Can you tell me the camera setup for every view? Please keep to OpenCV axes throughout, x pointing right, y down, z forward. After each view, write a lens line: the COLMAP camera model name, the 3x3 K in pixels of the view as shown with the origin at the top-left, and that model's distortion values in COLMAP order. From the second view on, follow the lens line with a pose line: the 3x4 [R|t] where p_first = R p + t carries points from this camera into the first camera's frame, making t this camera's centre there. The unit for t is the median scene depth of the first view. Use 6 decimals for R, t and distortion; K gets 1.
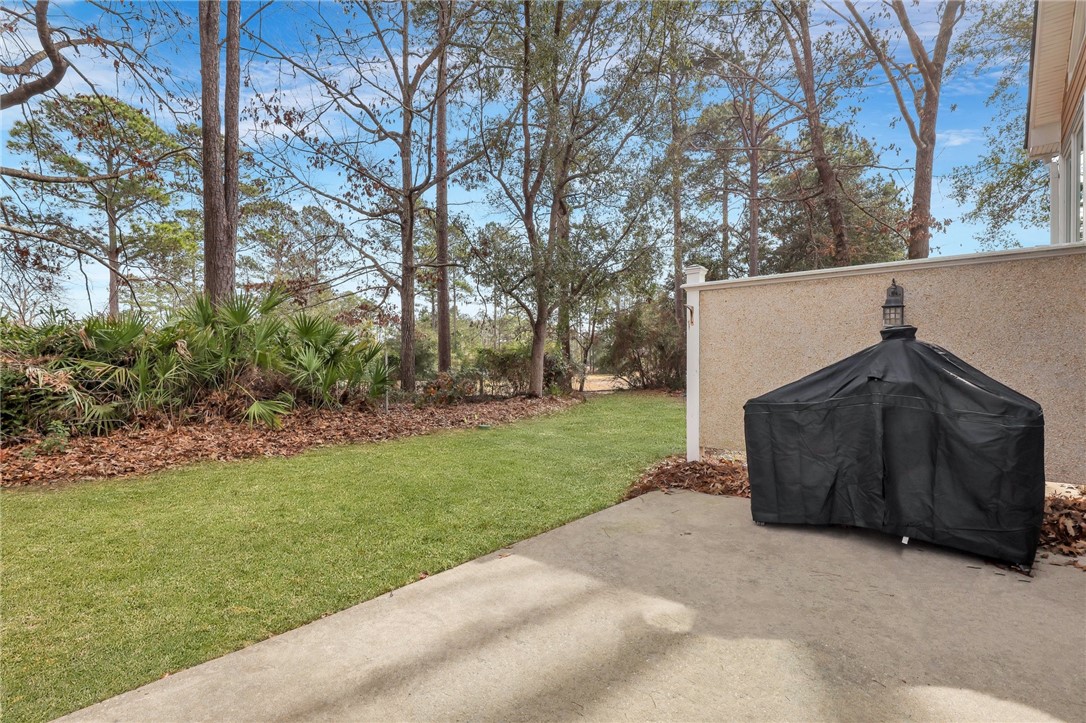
lens RADIAL K [[516.1, 0, 543.9], [0, 516.1, 364.2], [0, 0, 1]] dist [-0.000358, 0.000063]
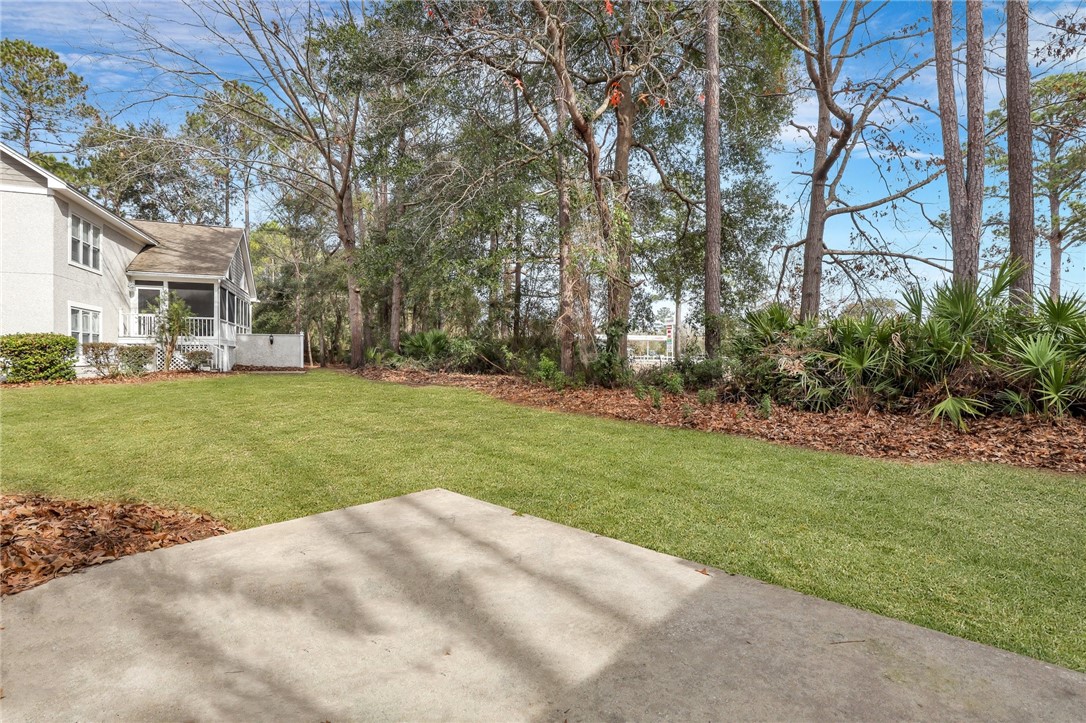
lens RADIAL K [[499.6, 0, 547.7], [0, 499.6, 363.3], [0, 0, 1]] dist [-0.021712, 0.000352]
pose [[-0.020977, 0.018348, -0.999612, 0.797905], [-0.002563, 0.999827, 0.018406, -0.002794], [0.999777, 0.002948, -0.020926, 0.771361]]
